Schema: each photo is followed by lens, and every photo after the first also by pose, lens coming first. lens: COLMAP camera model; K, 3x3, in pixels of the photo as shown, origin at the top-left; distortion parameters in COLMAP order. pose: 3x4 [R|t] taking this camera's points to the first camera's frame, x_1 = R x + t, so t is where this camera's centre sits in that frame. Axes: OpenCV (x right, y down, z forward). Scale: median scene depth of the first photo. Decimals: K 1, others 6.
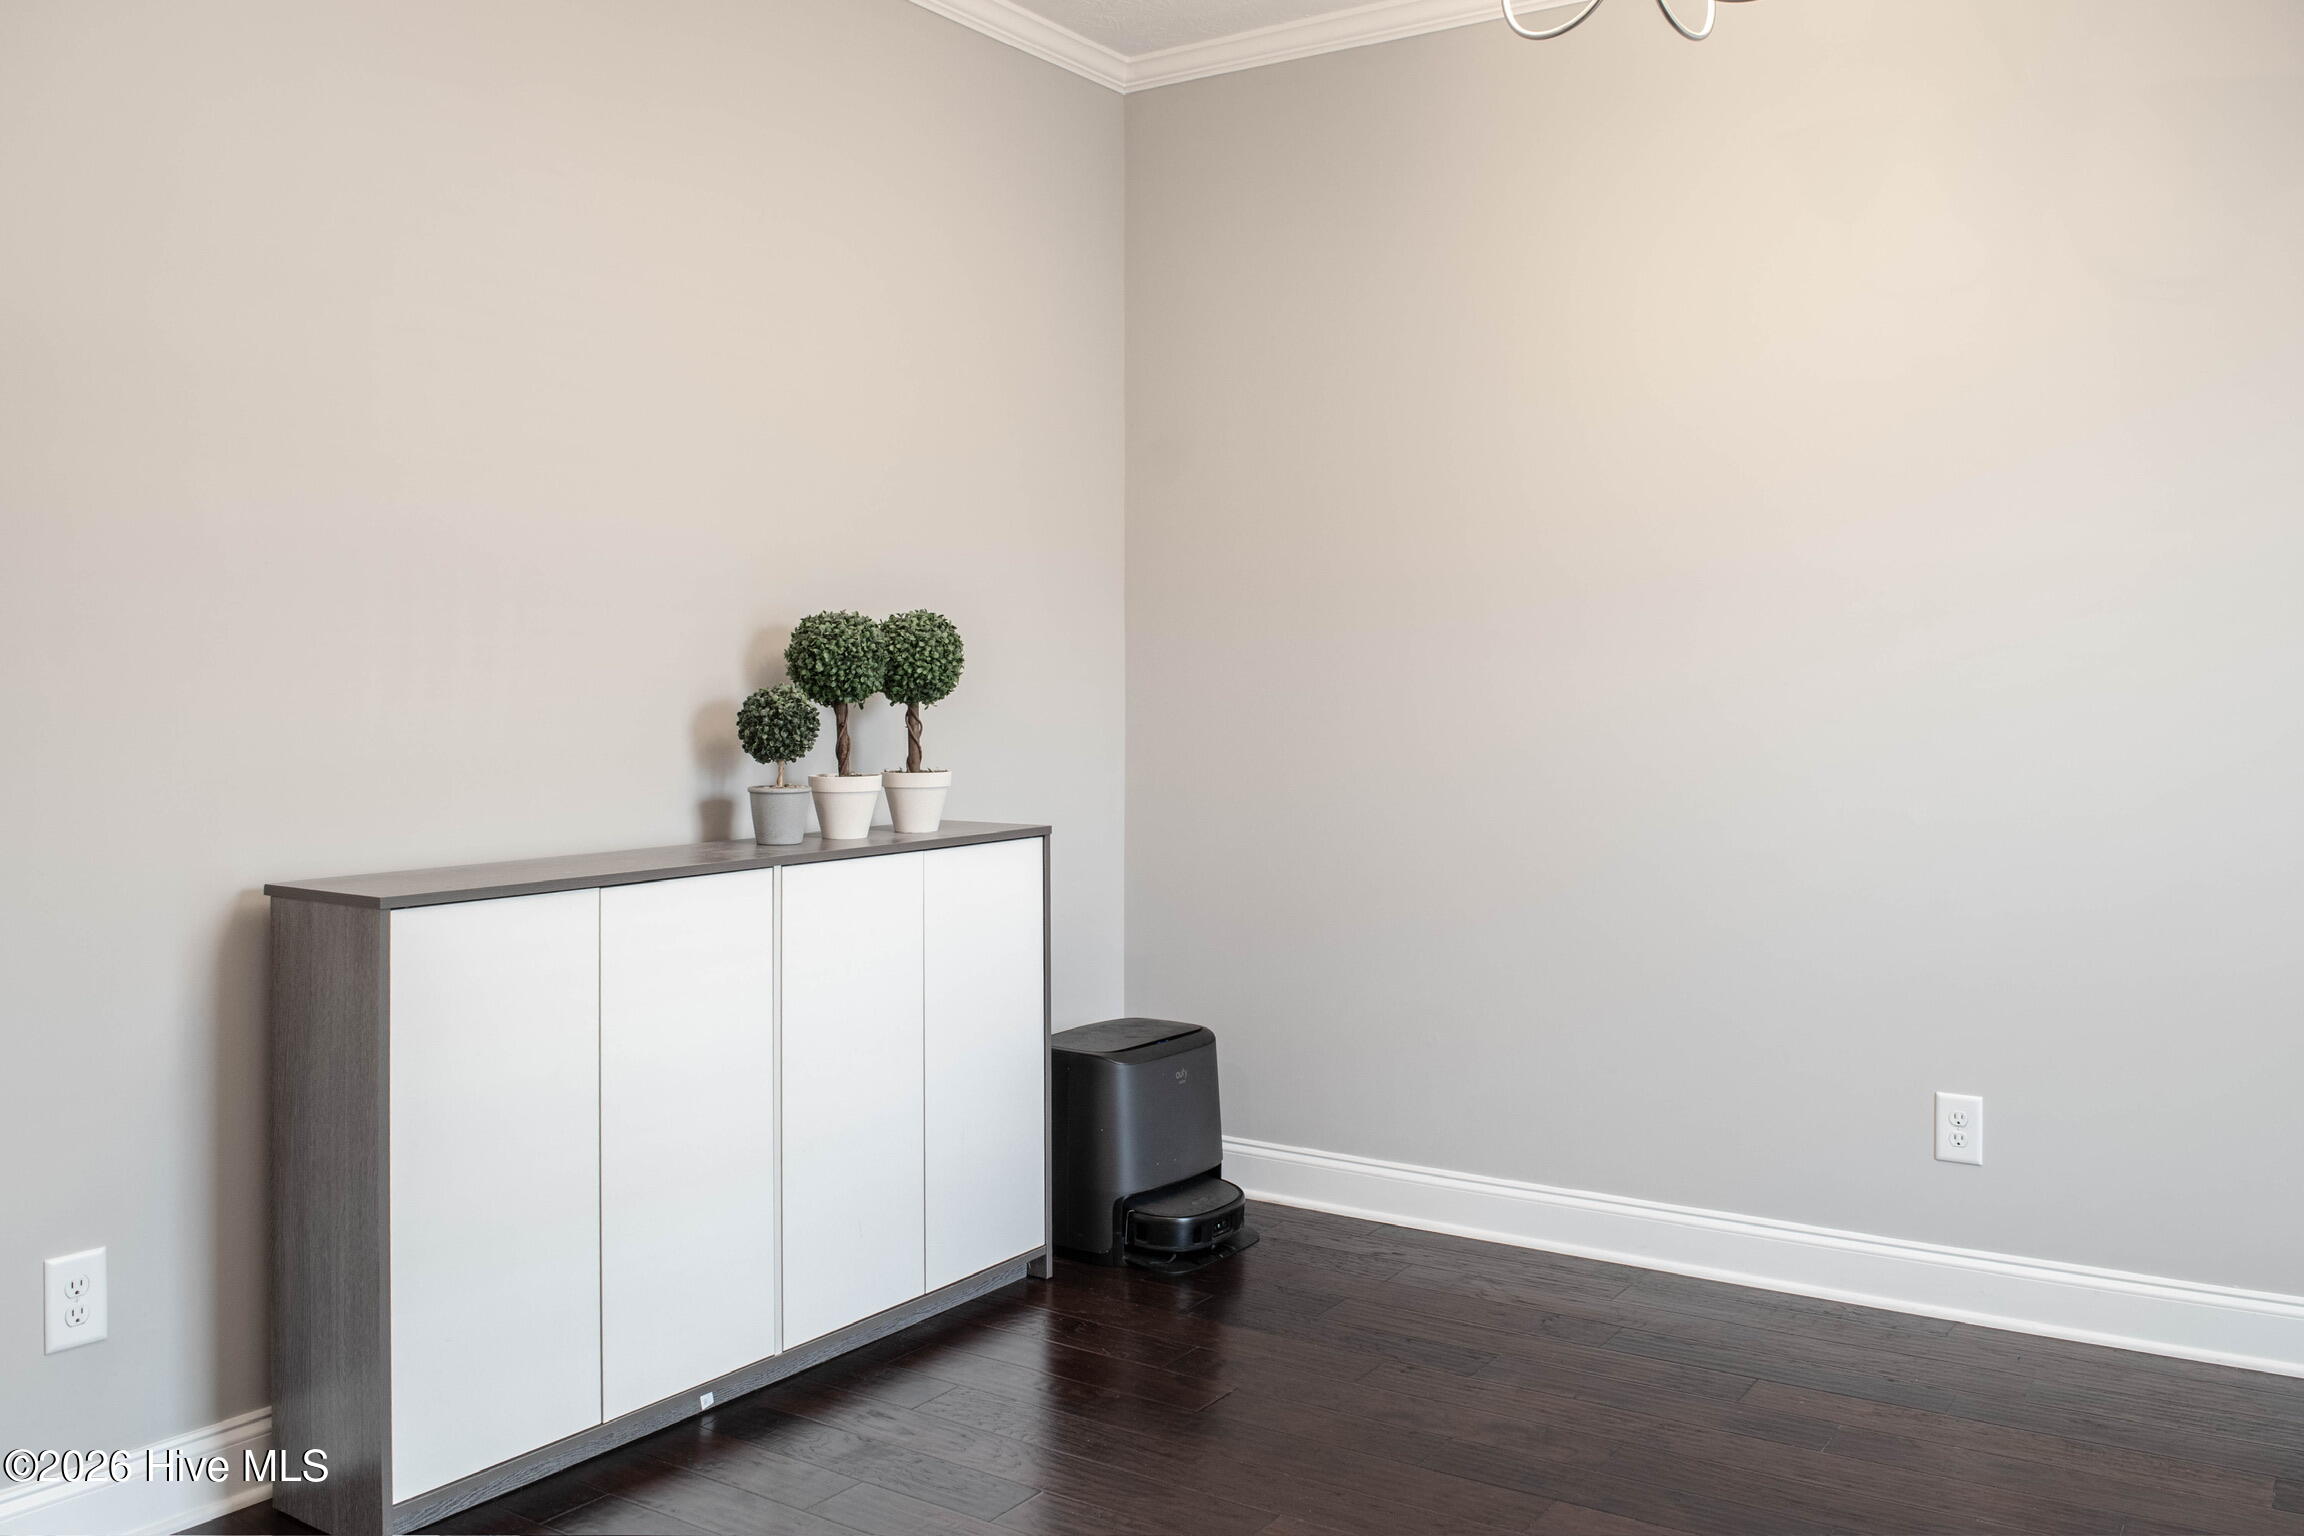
lens RADIAL K [[1954.0, 0, 1152.0], [0, 1954.0, 768.0], [0, 0, 1]] dist [-0.007943, -0.006581]
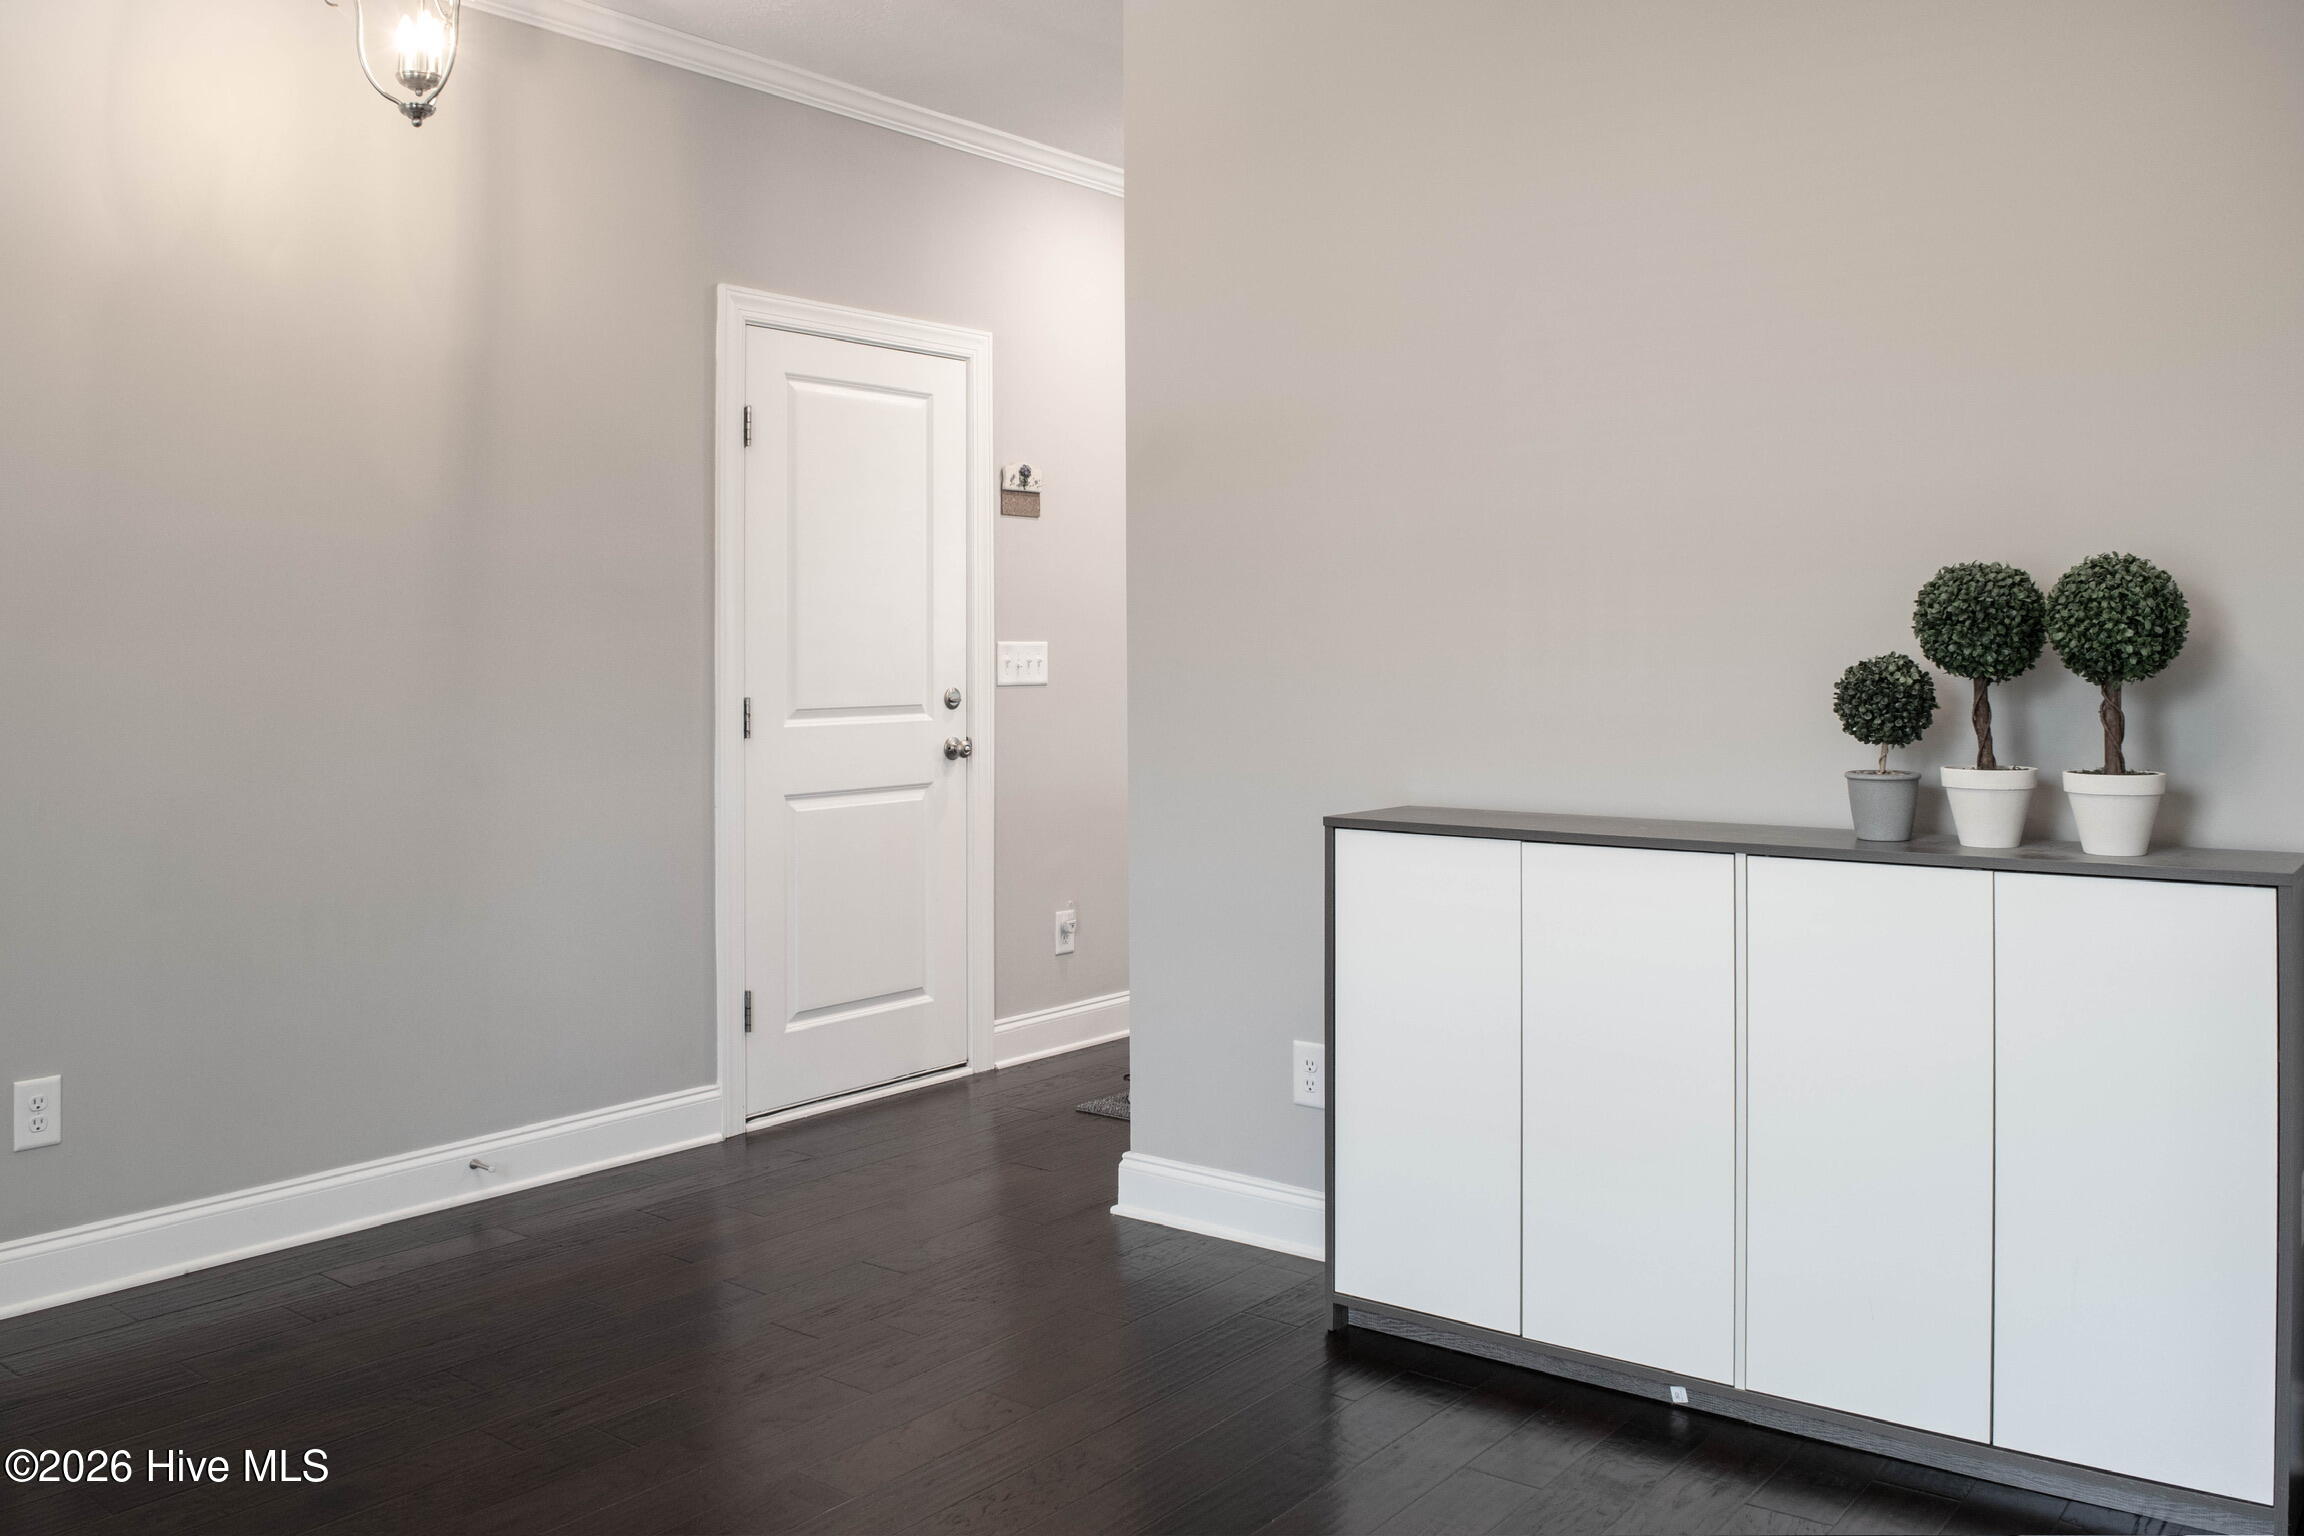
lens RADIAL K [[1954.0, 0, 1152.0], [0, 1954.0, 768.0], [0, 0, 1]] dist [-0.007943, -0.006581]
pose [[-0.057819, 0.069233, -0.995924, 0.684703], [-0.042305, 0.996526, 0.071731, -0.040882], [0.997430, 0.046280, -0.054689, 0.732454]]
